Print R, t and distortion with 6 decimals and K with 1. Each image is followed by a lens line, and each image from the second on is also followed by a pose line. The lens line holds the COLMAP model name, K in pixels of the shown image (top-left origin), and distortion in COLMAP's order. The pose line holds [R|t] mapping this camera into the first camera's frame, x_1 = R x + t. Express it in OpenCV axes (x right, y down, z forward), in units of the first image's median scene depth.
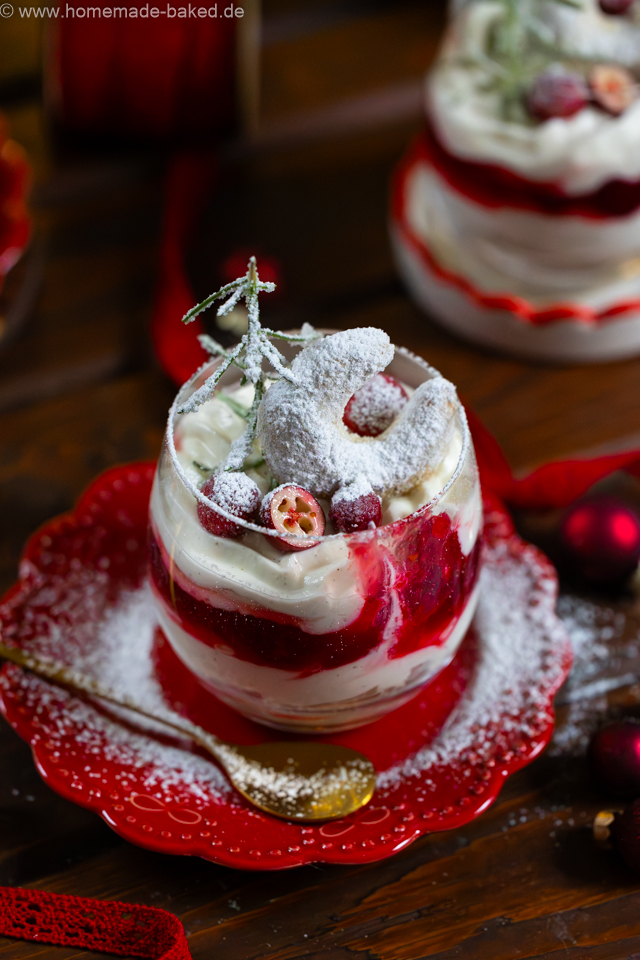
lens RADIAL K [[2898.3, 0, 320.0], [0, 2898.3, 480.0], [0, 0, 1]] dist [0.035940, -1.065283]
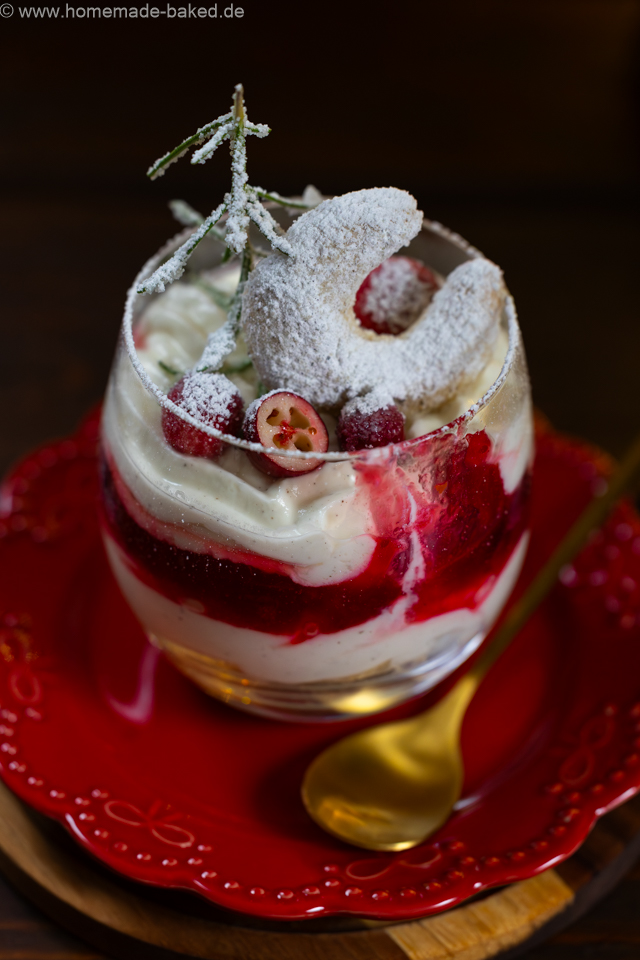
lens RADIAL K [[2898.3, 0, 320.0], [0, 2898.3, 480.0], [0, 0, 1]] dist [0.035940, -1.065283]
pose [[0.999518, 0.024116, -0.019569, 0.015024], [-0.024497, 0.999511, -0.019446, 0.039769], [0.019091, 0.019916, 0.999619, 0.234812]]
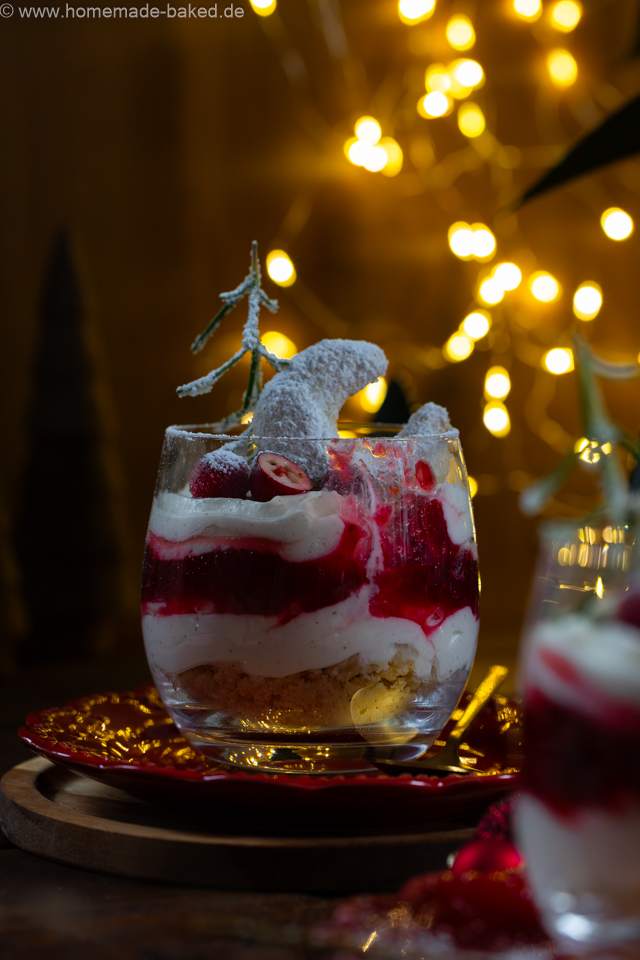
lens RADIAL K [[2898.3, 0, 320.0], [0, 2898.3, 480.0], [0, 0, 1]] dist [0.035940, -1.065283]
pose [[0.995191, -0.005545, -0.097798, 0.103446], [-0.060463, 0.750736, -0.657829, 0.678310], [0.077068, 0.660579, 0.746791, 0.241308]]
